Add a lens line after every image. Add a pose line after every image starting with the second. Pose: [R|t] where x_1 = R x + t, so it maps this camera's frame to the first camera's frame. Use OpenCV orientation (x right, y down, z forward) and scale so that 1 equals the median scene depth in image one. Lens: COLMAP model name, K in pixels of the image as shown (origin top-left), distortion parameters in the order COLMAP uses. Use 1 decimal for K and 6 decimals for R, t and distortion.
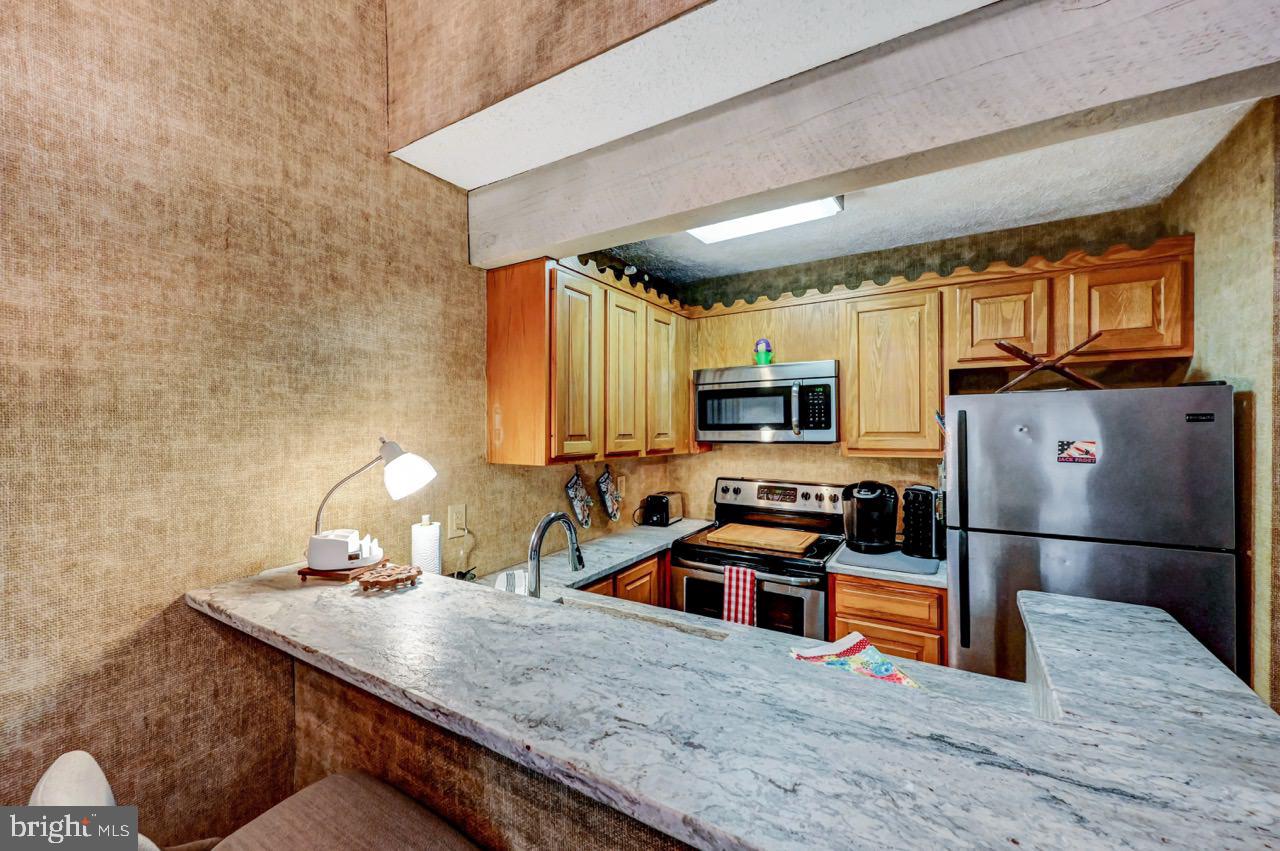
lens RADIAL K [[509.2, 0, 643.9], [0, 509.2, 423.6], [0, 0, 1]] dist [0.001367, 0.000135]
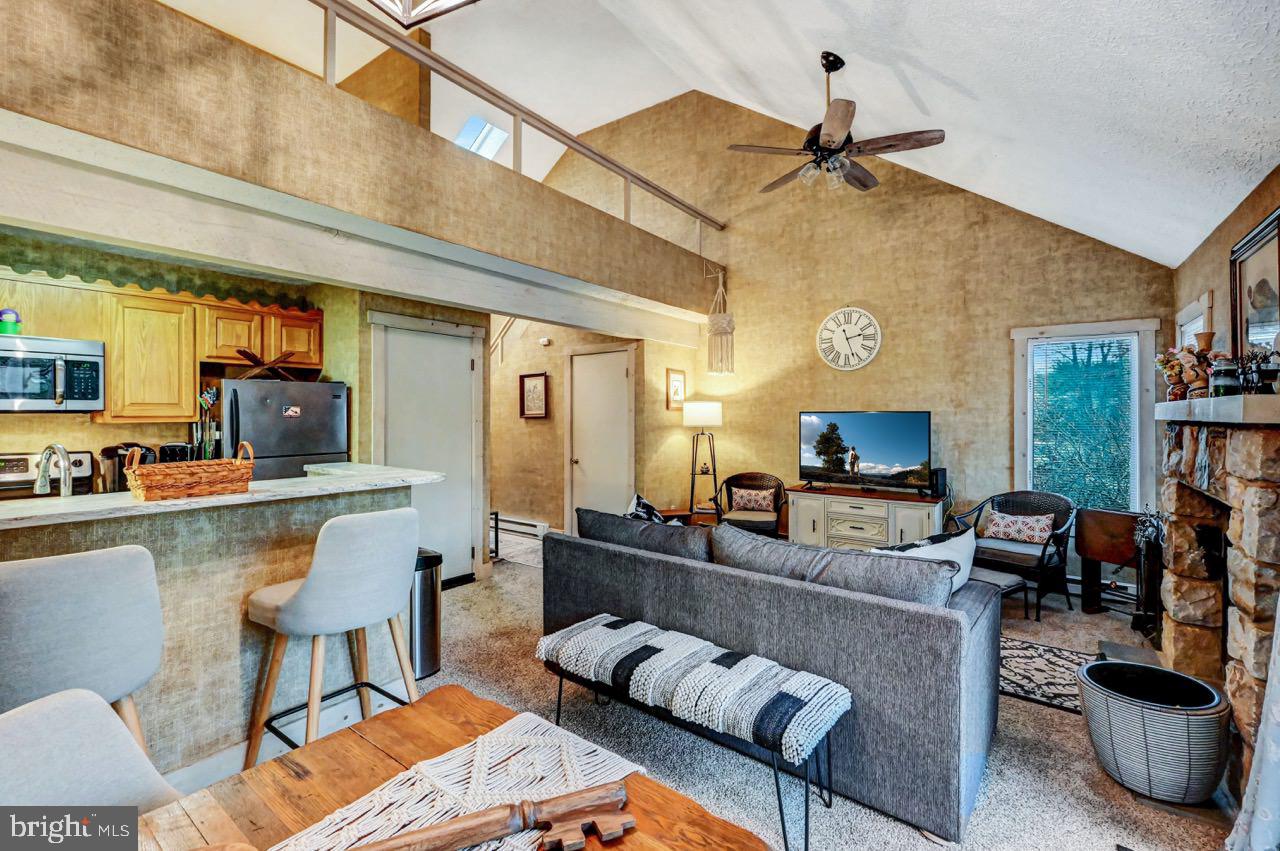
lens RADIAL K [[552.8, 0, 642.7], [0, 552.8, 416.0], [0, 0, 1]] dist [-0.000688, -0.000188]
pose [[0.076815, 0.007794, 0.997015, -0.979636], [0.003282, 0.999962, -0.008070, 0.075680], [-0.997040, 0.003892, 0.076786, -0.437069]]
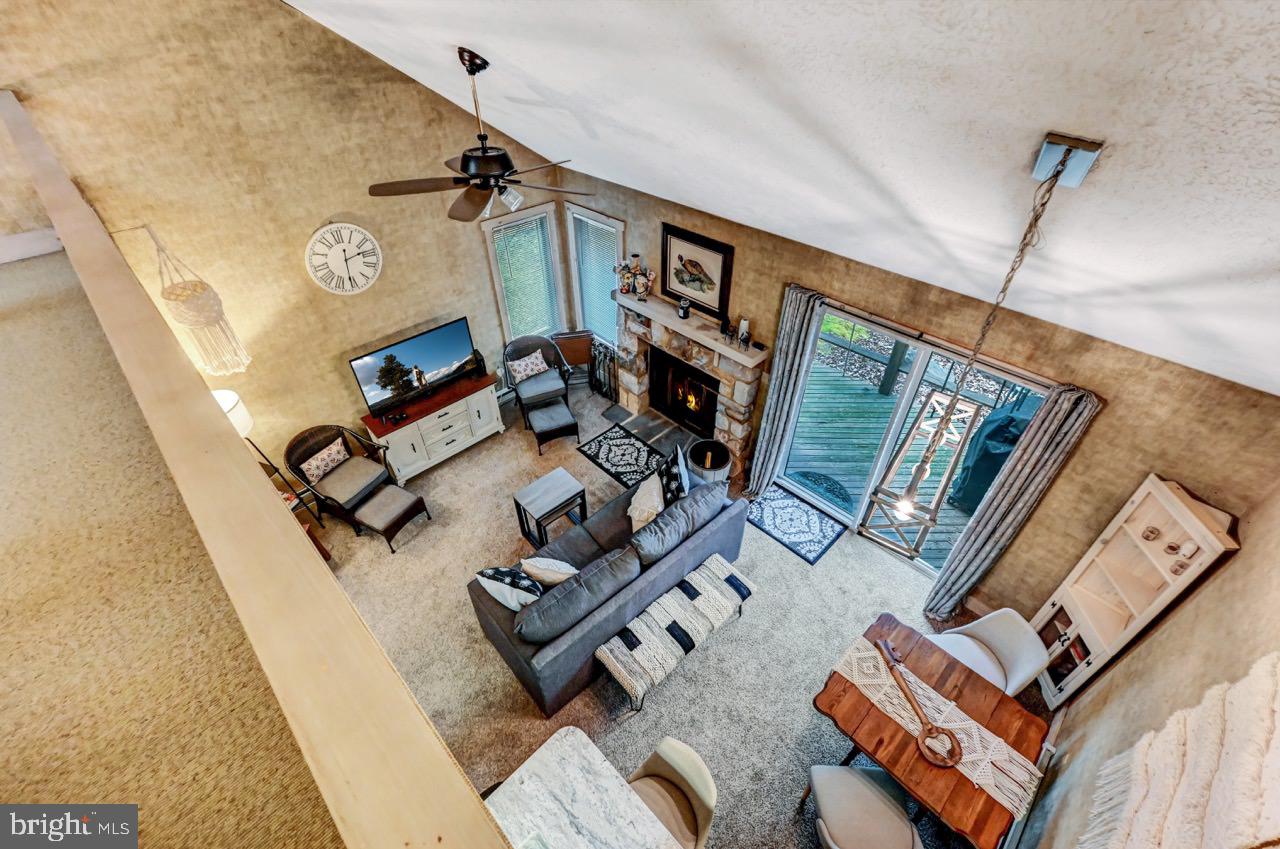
lens RADIAL K [[544.0, 0, 640.0], [0, 544.0, 424.5], [0, 0, 1]] dist [-0.002786, -0.000306]
pose [[-0.972670, -0.137336, 0.187221, -0.029516], [0.017454, 0.760793, 0.648760, -1.205608], [-0.231534, 0.634297, -0.737604, 0.594763]]
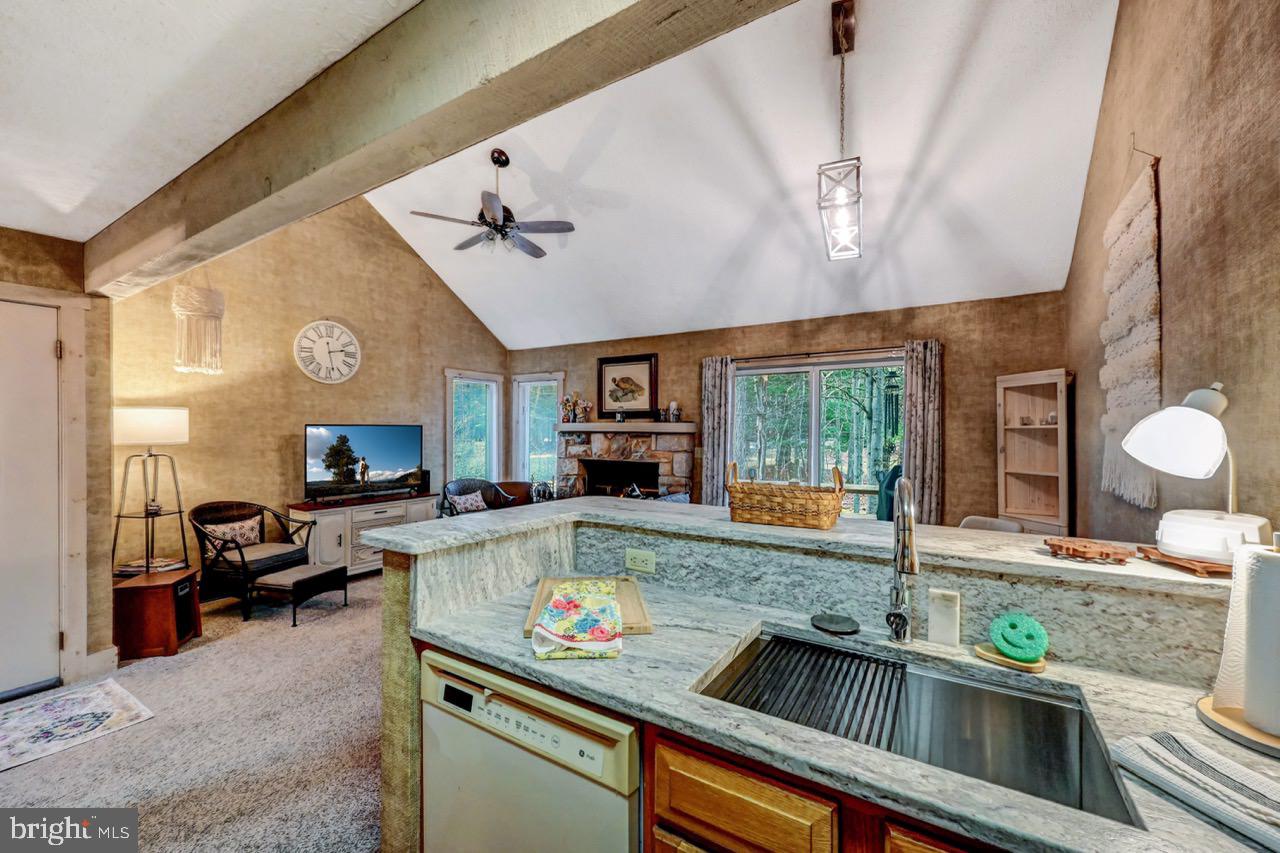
lens RADIAL K [[520.5, 0, 637.2], [0, 520.5, 431.6], [0, 0, 1]] dist [0.001638, 0.000292]
pose [[-0.999808, 0.004414, 0.019084, 0.164443], [0.004601, 0.999942, 0.009754, 0.054098], [-0.019039, 0.009840, -0.999770, 1.215563]]
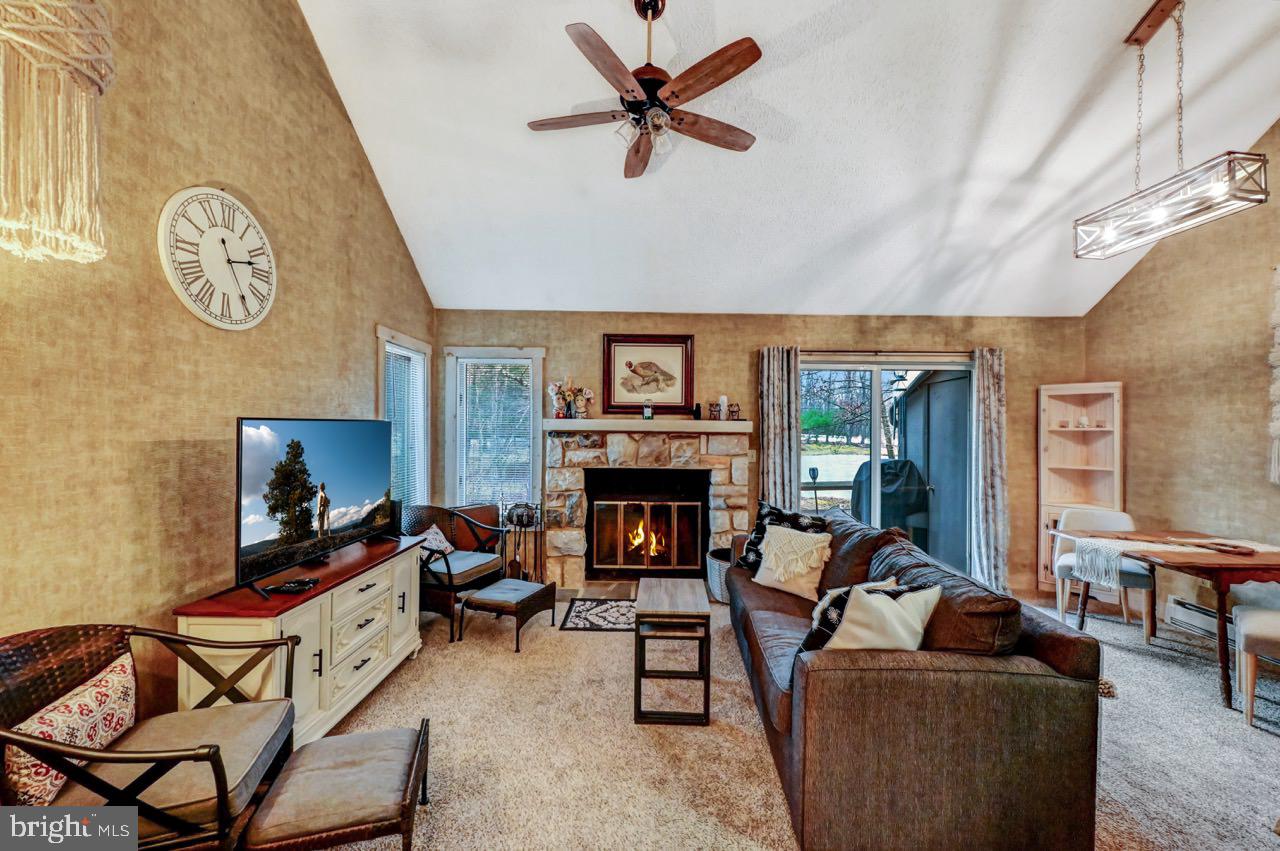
lens RADIAL K [[517.6, 0, 642.8], [0, 517.6, 431.9], [0, 0, 1]] dist [0.003233, 0.000236]
pose [[-0.848626, 0.004995, -0.528970, 1.478427], [-0.006430, 0.999784, 0.019756, 0.041511], [0.528954, 0.020167, -0.848411, 0.248470]]
